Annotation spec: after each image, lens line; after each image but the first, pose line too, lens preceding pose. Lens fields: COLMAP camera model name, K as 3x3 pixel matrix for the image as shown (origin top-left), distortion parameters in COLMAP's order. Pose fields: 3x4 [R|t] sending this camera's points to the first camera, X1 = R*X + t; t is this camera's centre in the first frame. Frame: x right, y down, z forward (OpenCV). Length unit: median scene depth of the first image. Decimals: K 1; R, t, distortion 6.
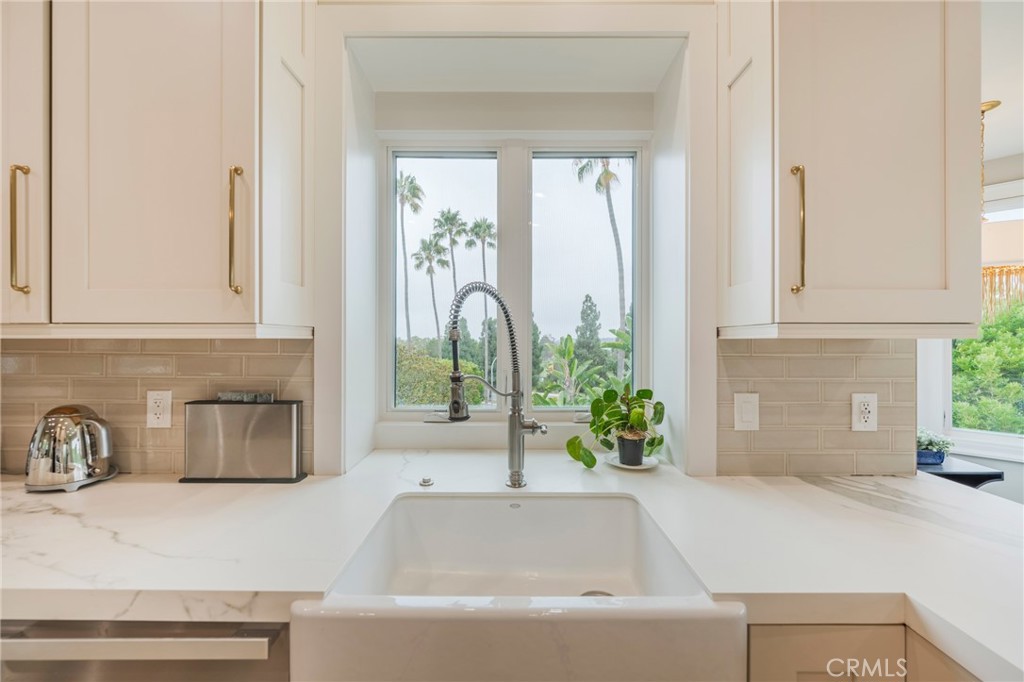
lens RADIAL K [[412.7, 0, 510.4], [0, 412.7, 343.4], [0, 0, 1]] dist [-0.009227, 0.000041]
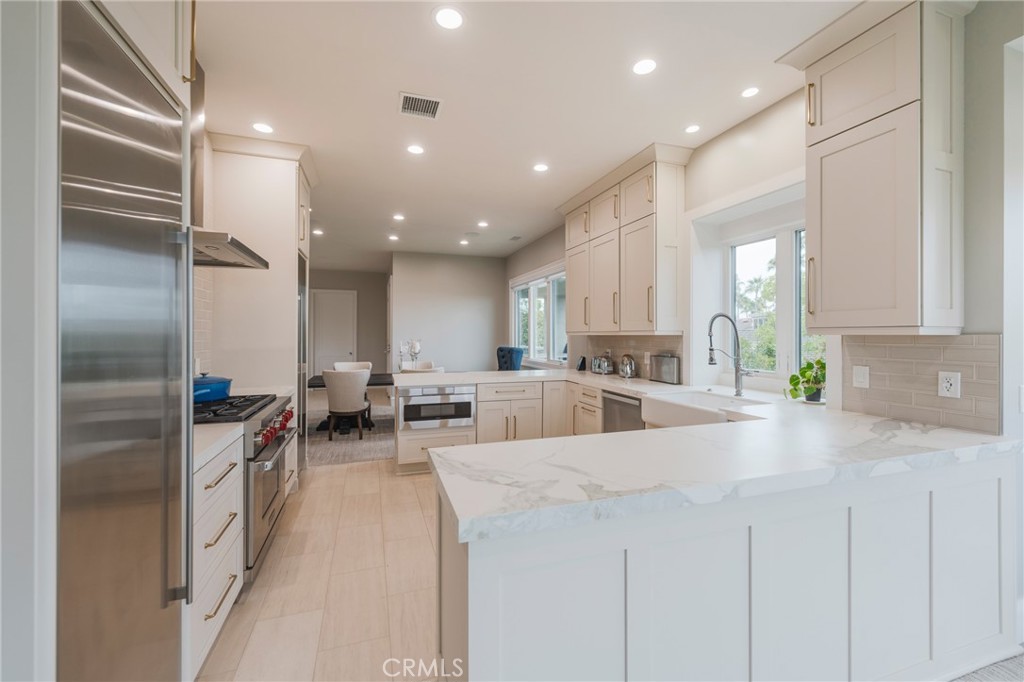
lens RADIAL K [[412.7, 0, 509.4], [0, 412.7, 337.2], [0, 0, 1]] dist [-0.009227, 0.000041]
pose [[0.322918, 0.005353, -0.946412, 1.832429], [-0.009311, 0.999954, 0.002479, 0.008513], [0.946381, 0.008012, 0.322952, -1.030359]]
